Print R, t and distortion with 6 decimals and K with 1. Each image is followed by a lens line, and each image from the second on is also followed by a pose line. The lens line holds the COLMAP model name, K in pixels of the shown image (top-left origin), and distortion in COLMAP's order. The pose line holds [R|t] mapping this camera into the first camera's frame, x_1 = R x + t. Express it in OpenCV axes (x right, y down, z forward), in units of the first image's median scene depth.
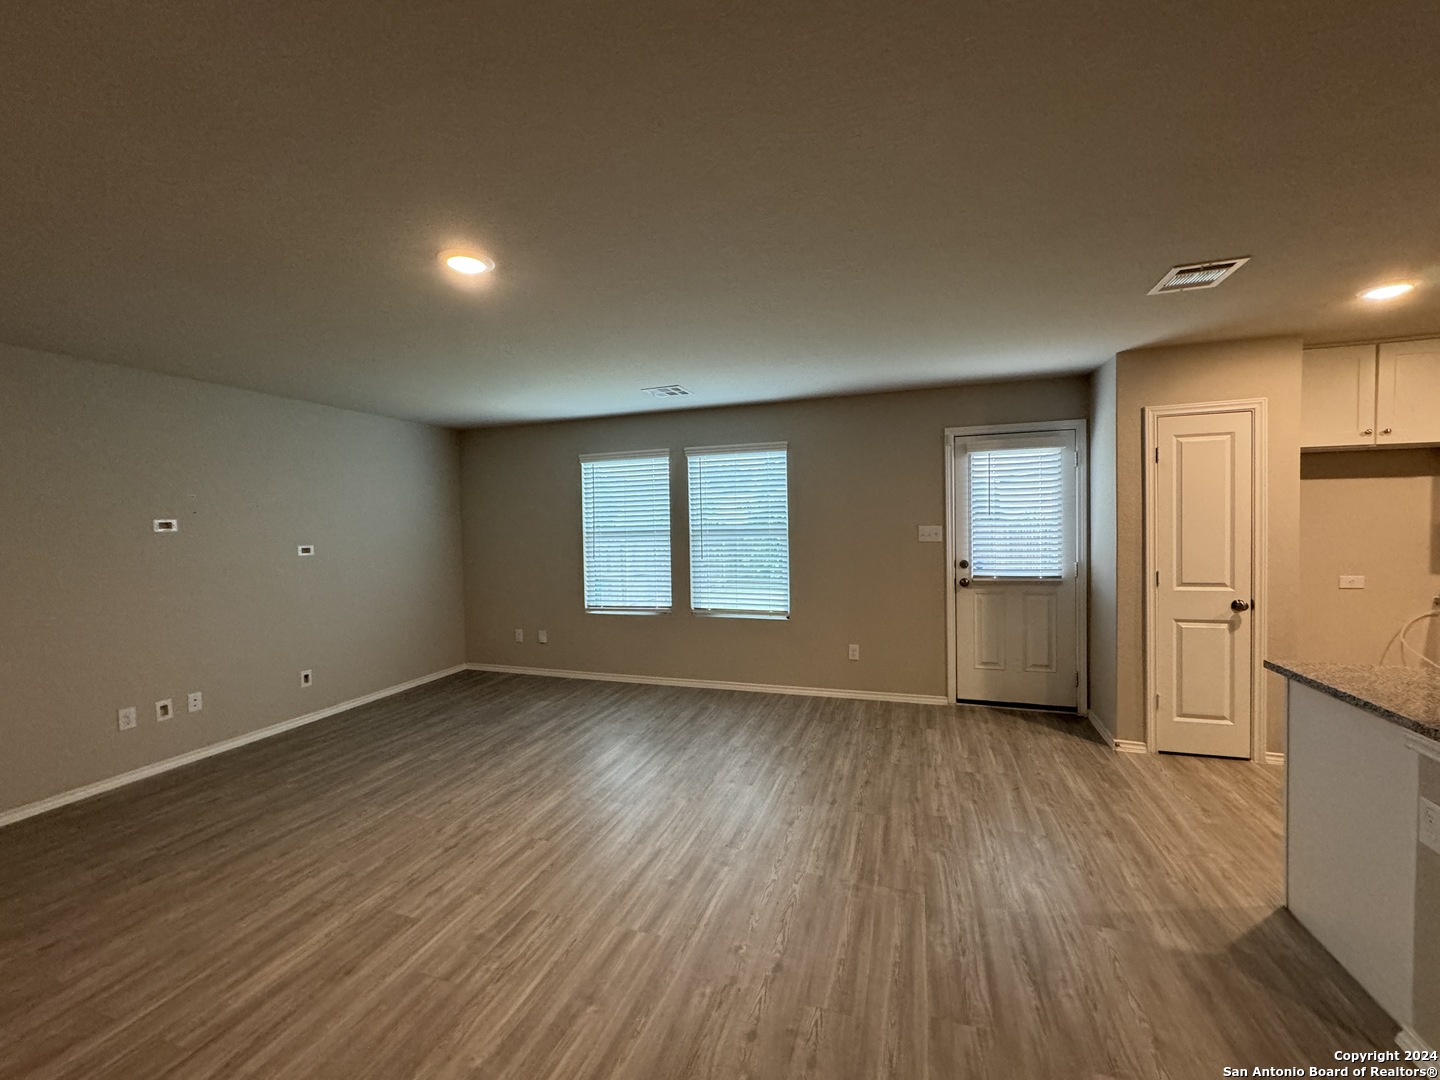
lens RADIAL K [[575.2, 0, 719.0], [0, 575.2, 539.6], [0, 0, 1]] dist [-0.001913, 0.000231]
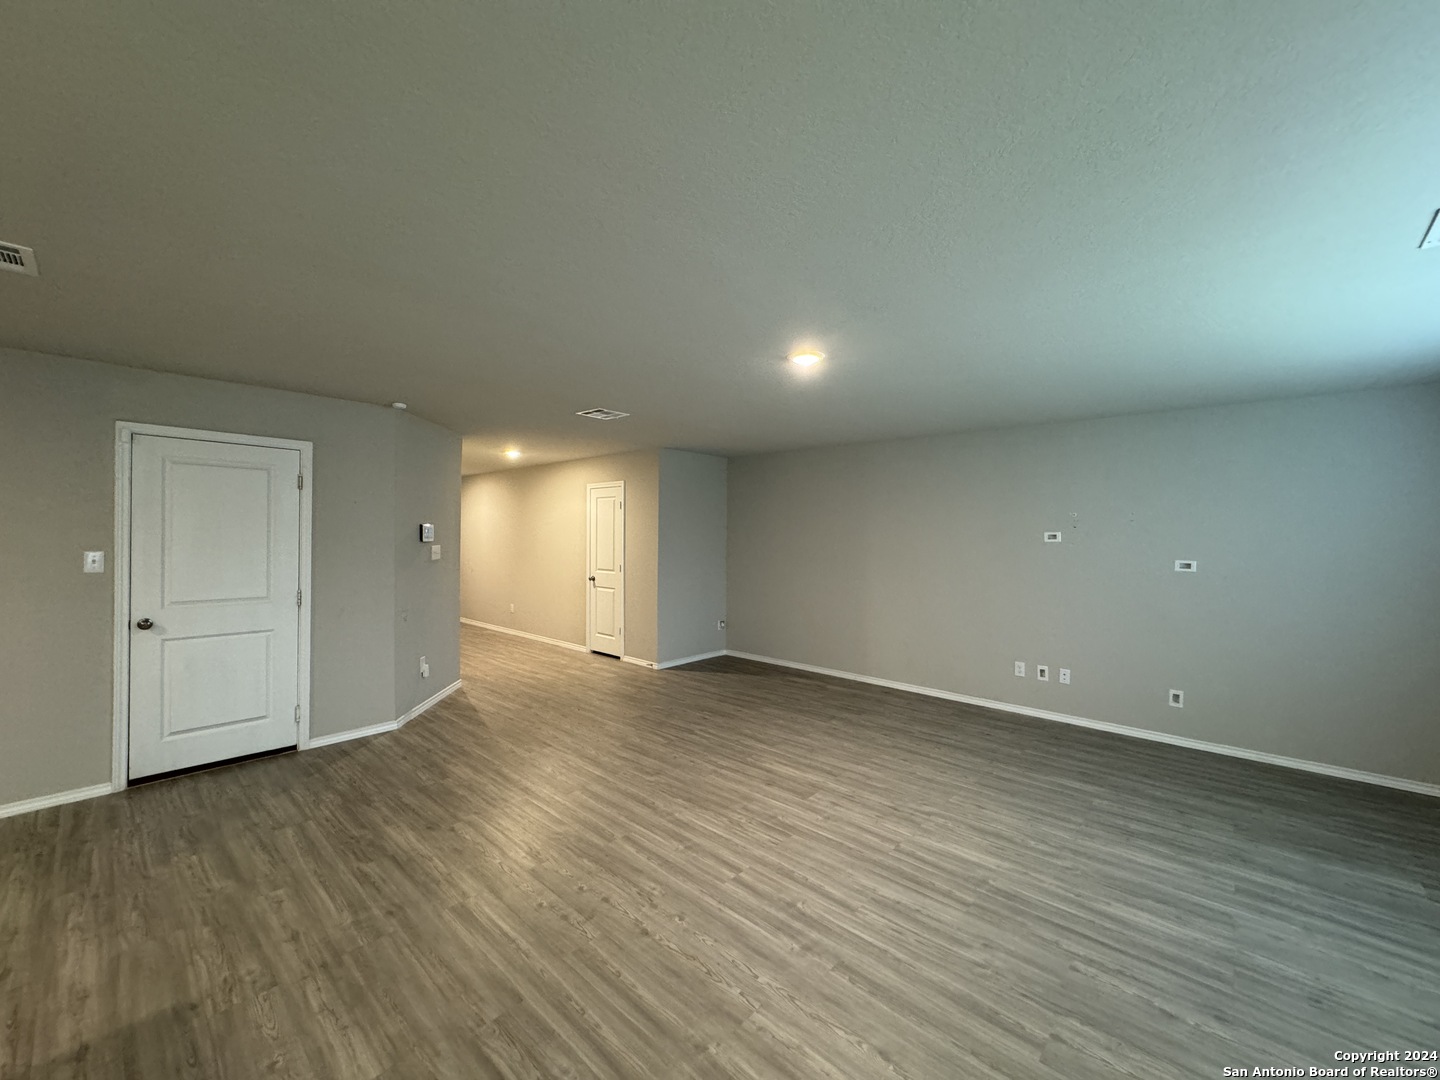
lens RADIAL K [[575.2, 0, 719.0], [0, 575.2, 539.6], [0, 0, 1]] dist [-0.001913, 0.000231]
pose [[-0.403341, 0.025527, -0.914694, 0.589030], [-0.029328, 0.998737, 0.040805, -0.051640], [0.914580, 0.043285, -0.402083, 0.855261]]
